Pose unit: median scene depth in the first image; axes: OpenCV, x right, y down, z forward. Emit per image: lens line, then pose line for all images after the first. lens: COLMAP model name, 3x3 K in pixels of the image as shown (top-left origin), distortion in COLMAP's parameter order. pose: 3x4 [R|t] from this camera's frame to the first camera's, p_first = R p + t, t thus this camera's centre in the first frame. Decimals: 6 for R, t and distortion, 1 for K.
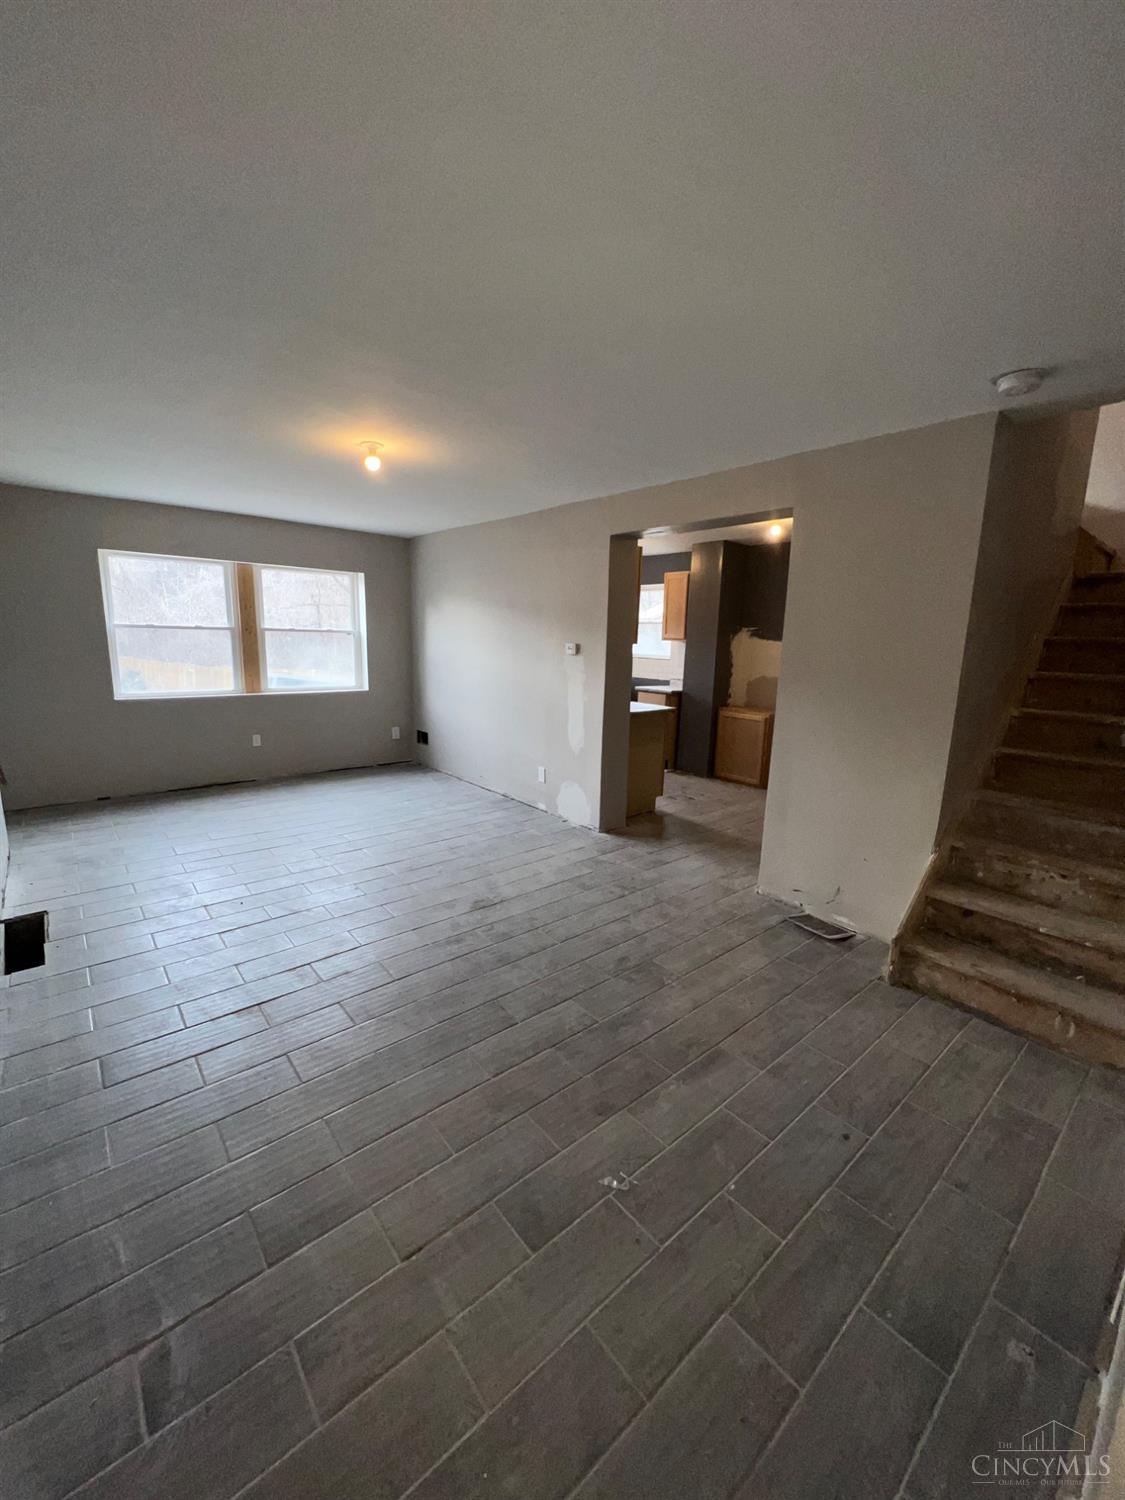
lens RADIAL K [[600.7, 0, 562.5], [0, 600.7, 750.0], [0, 0, 1]] dist [0.000556, 0.000052]
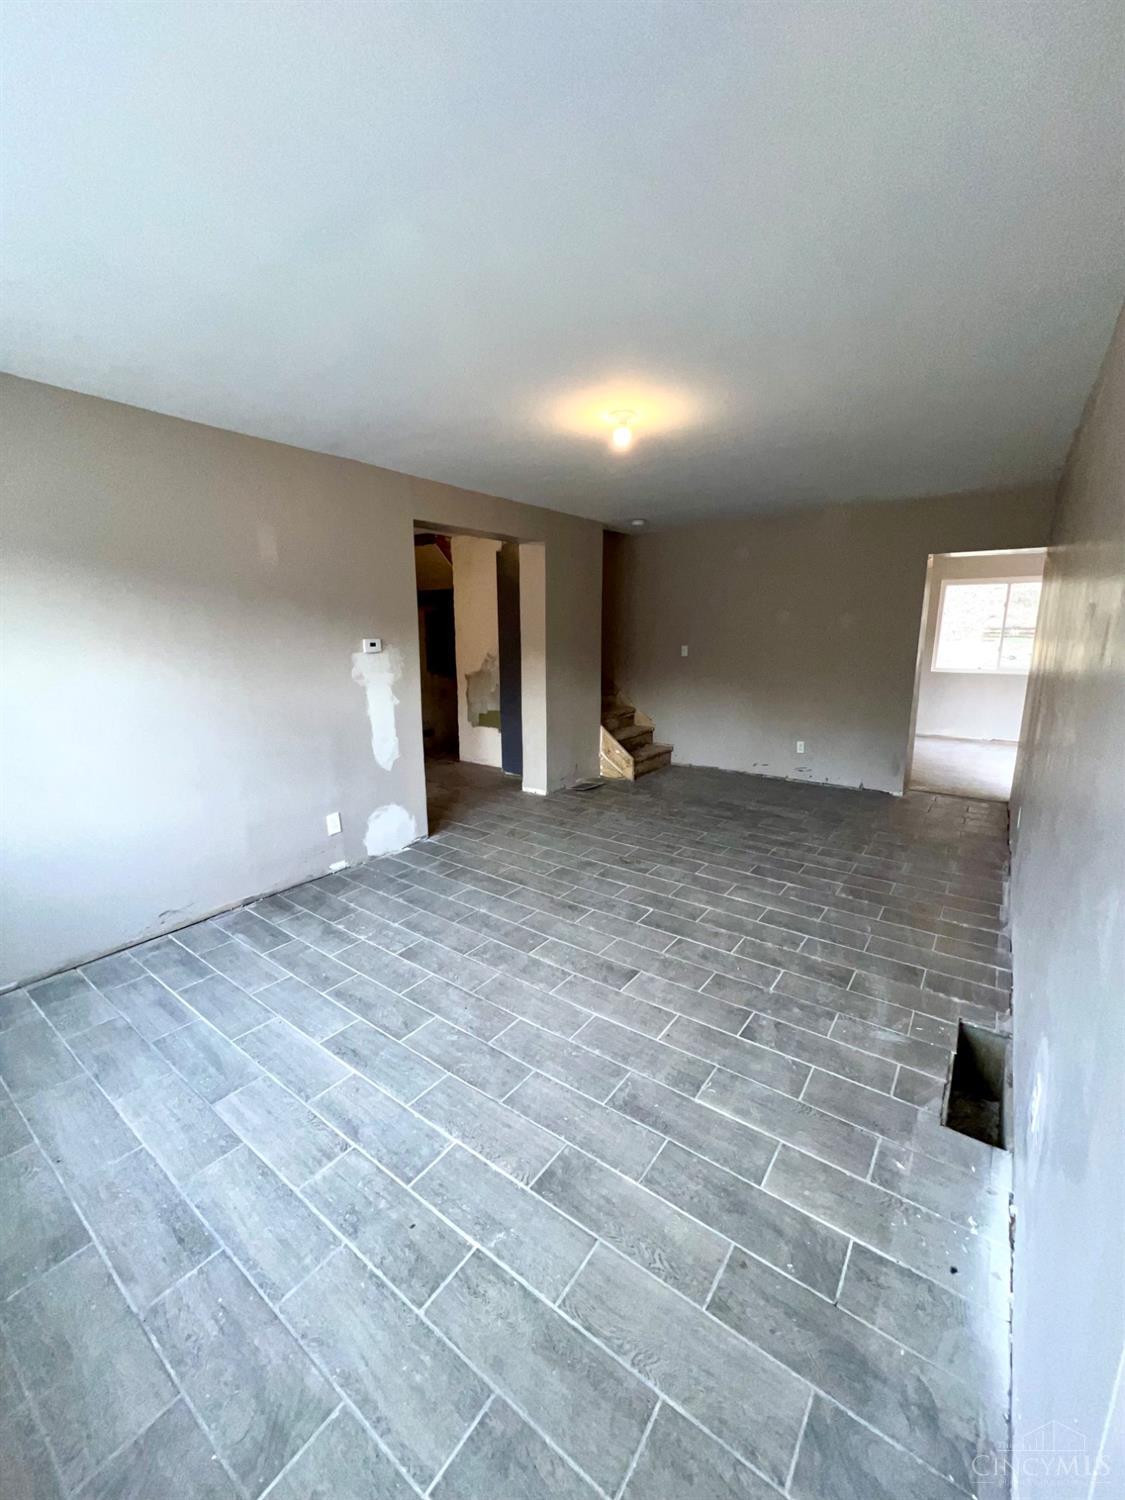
lens RADIAL K [[600.7, 0, 562.5], [0, 600.7, 750.0], [0, 0, 1]] dist [0.000556, 0.000052]
pose [[-0.235408, -0.216776, 0.947413, -0.897223], [0.182628, 0.947577, 0.262191, -0.213730], [-0.954584, 0.234746, -0.183478, 0.994356]]
